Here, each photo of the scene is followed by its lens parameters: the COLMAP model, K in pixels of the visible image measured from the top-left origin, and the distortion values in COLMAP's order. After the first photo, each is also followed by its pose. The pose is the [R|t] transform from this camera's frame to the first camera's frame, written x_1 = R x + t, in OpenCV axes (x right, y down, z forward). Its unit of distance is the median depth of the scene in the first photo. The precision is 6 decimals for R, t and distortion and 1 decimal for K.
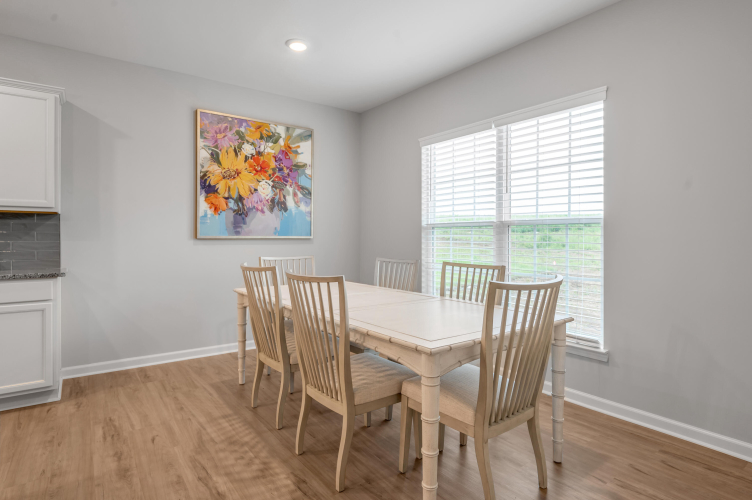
lens RADIAL K [[407.9, 0, 379.8], [0, 407.9, 238.5], [0, 0, 1]] dist [-0.000095, 0.000533]
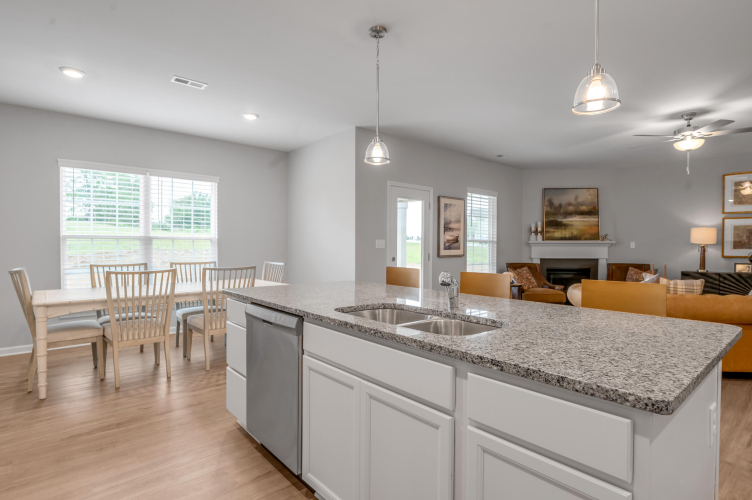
lens RADIAL K [[397.1, 0, 374.1], [0, 397.1, 248.2], [0, 0, 1]] dist [-0.001467, -0.000426]
pose [[-0.090242, -0.010678, 0.995863, -1.557263], [-0.006941, 0.999925, 0.010093, -0.022817], [-0.995896, -0.006001, -0.090309, 0.337293]]
